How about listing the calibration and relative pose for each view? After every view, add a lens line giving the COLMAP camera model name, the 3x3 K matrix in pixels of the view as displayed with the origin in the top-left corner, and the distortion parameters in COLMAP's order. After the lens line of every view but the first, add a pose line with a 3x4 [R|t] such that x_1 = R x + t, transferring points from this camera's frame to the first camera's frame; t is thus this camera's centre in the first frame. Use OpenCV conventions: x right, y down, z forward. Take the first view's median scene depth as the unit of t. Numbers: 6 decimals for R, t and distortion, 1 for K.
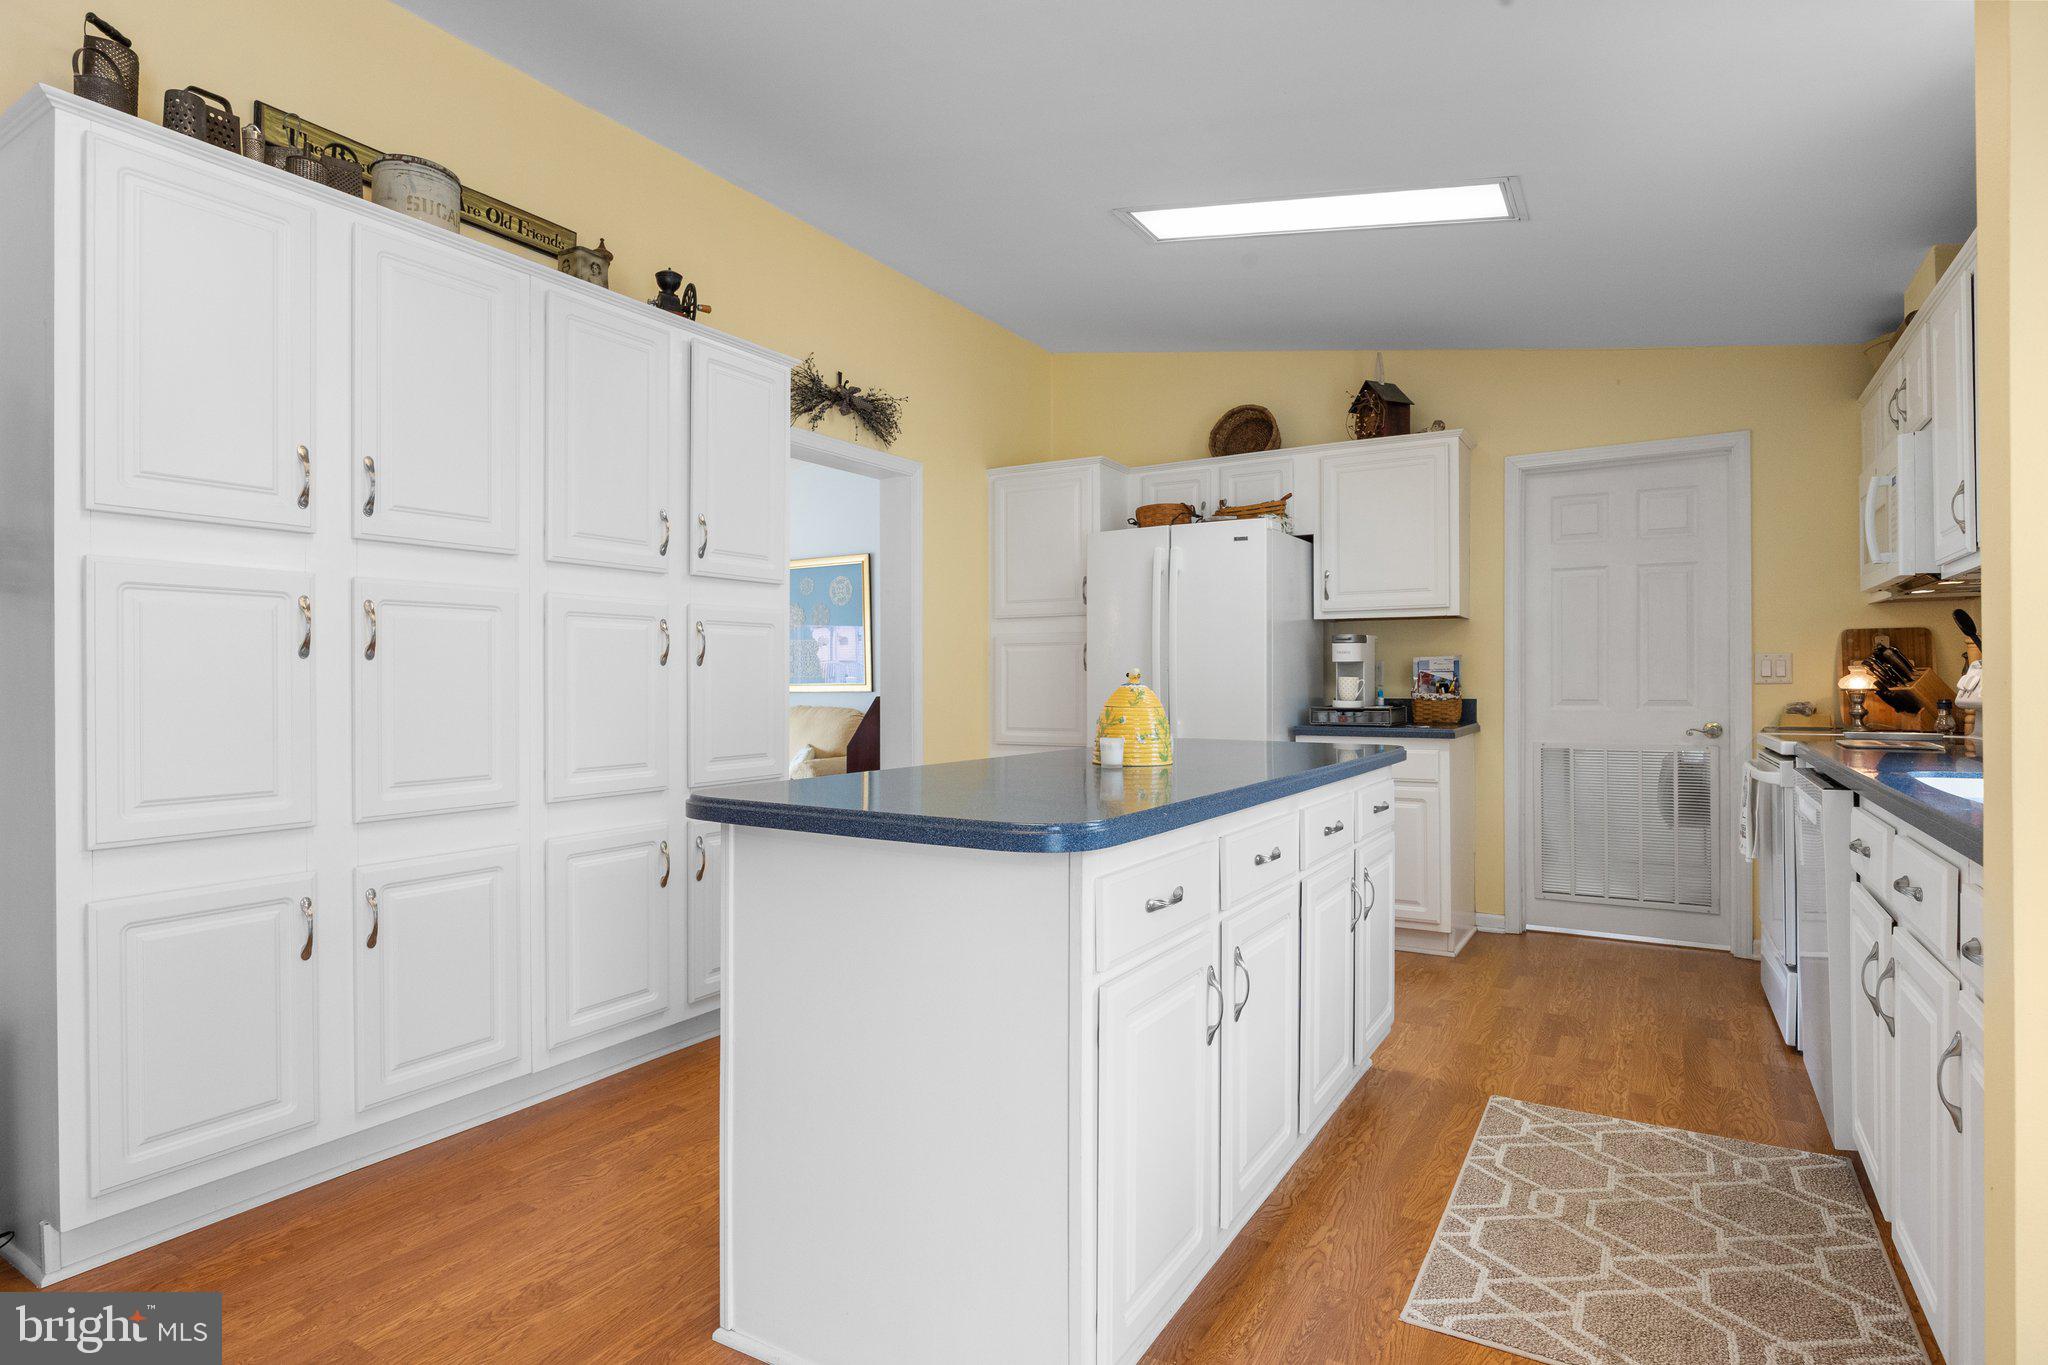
lens RADIAL K [[1059.8, 0, 1039.0], [0, 1059.8, 681.5], [0, 0, 1]] dist [-0.000155, 0.000167]
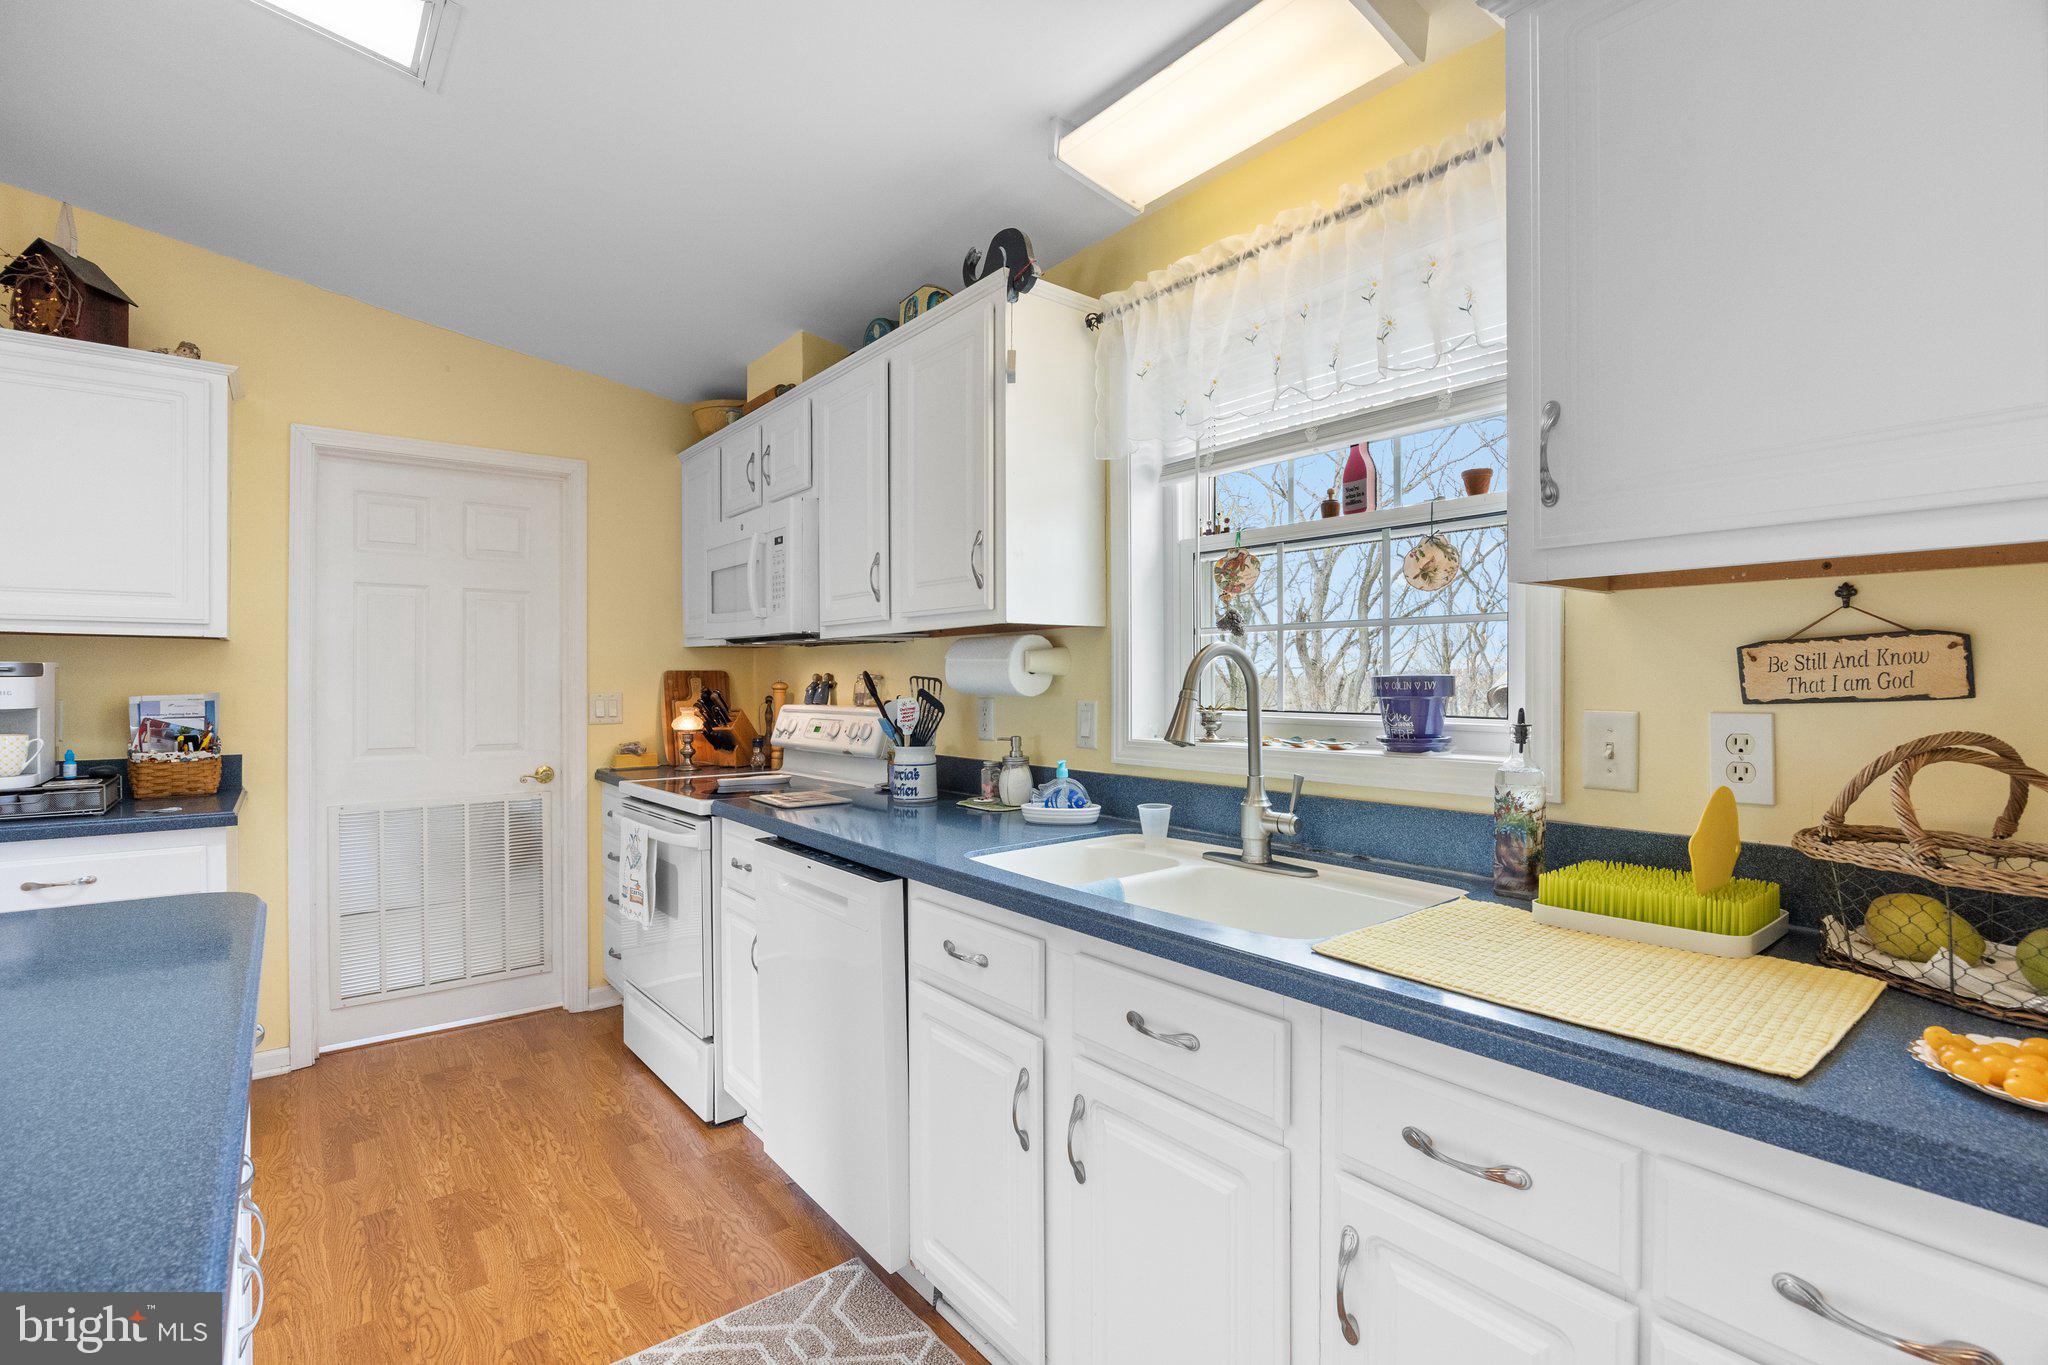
lens RADIAL K [[926.4, 0, 1024.0], [0, 926.4, 682.5], [0, 0, 1]] dist [-0.017326, 0.000228]
pose [[0.352309, 0.001295, 0.935883, 0.026564], [-0.001794, 0.999998, -0.000709, -0.034016], [-0.935882, -0.001429, 0.352311, 0.313257]]
